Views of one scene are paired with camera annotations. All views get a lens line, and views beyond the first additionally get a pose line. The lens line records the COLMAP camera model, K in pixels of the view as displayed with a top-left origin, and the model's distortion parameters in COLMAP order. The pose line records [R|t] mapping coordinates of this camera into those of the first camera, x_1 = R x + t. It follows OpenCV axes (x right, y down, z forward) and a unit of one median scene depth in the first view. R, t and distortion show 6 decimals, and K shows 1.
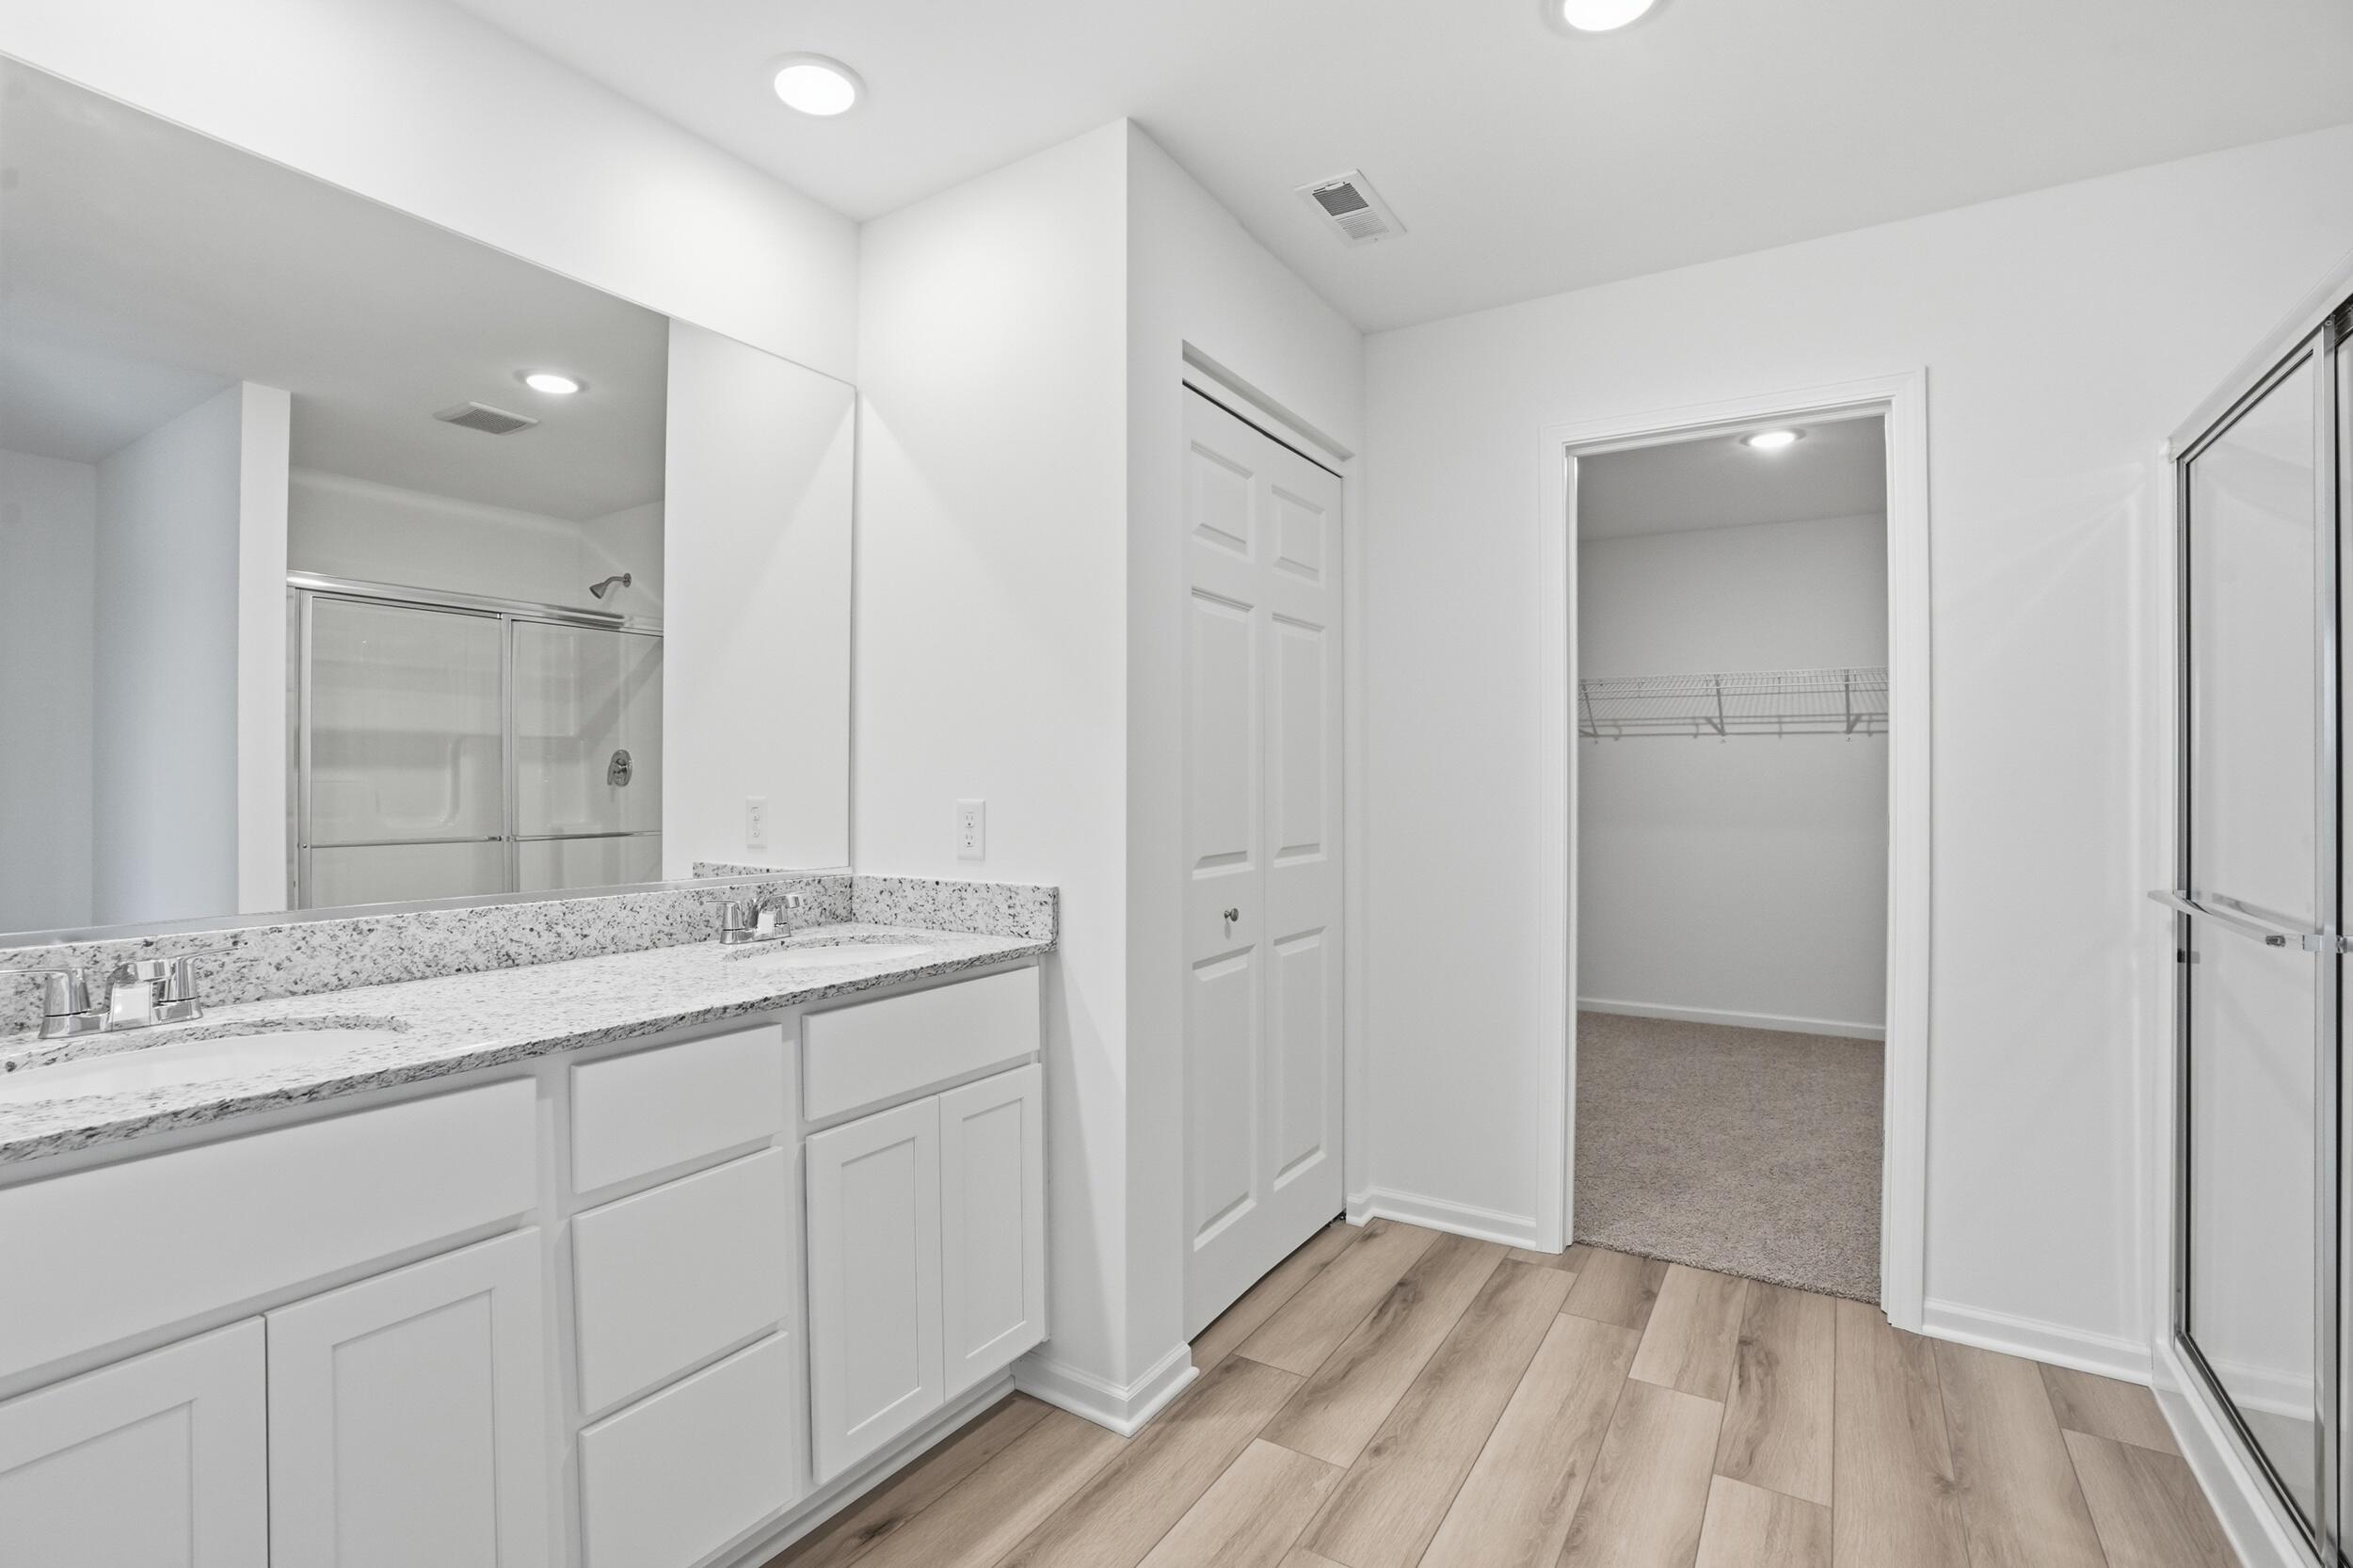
lens RADIAL K [[1084.2, 0, 1163.0], [0, 1084.2, 777.6], [0, 0, 1]] dist [-0.060176, 0.024695]
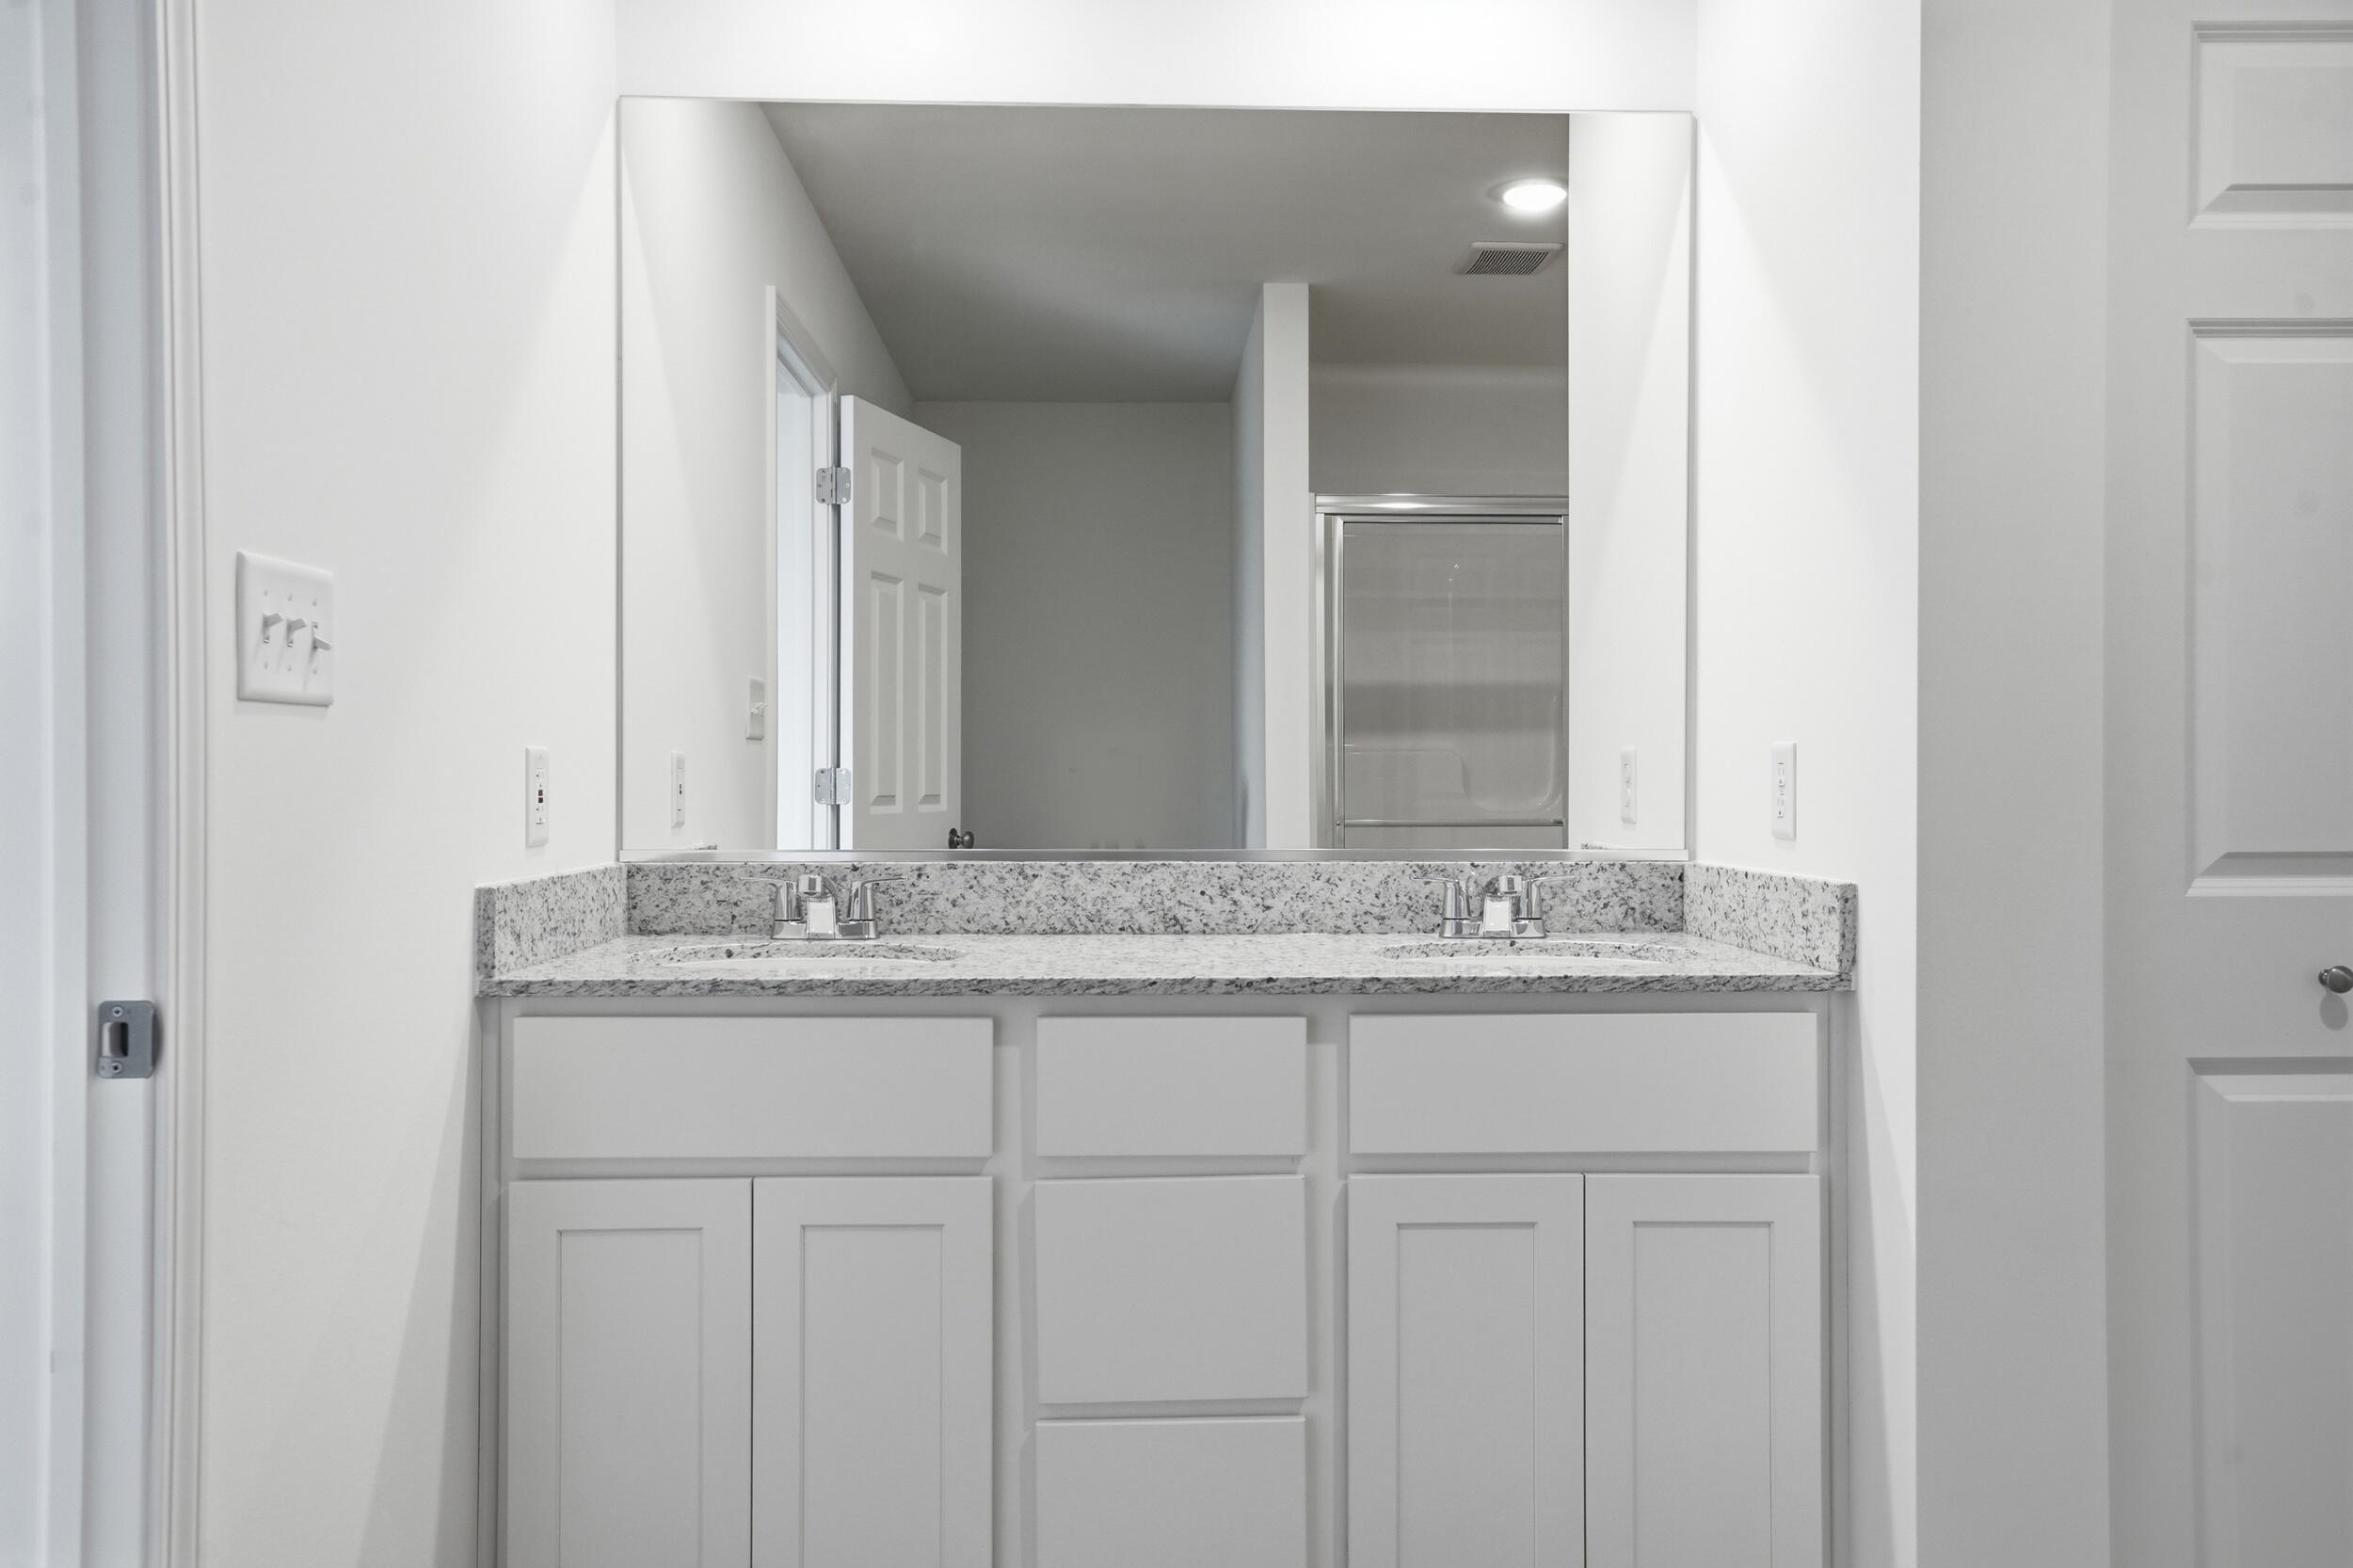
lens RADIAL K [[1806.6, 0, 1176.5], [0, 1806.6, 784.0], [0, 0, 1]] dist [0.006834, 0.003391]
pose [[0.563580, 0.005319, -0.826044, 0.629165], [0.005245, 0.999936, 0.010017, 0.042038], [0.826045, -0.009978, 0.563517, 0.168244]]
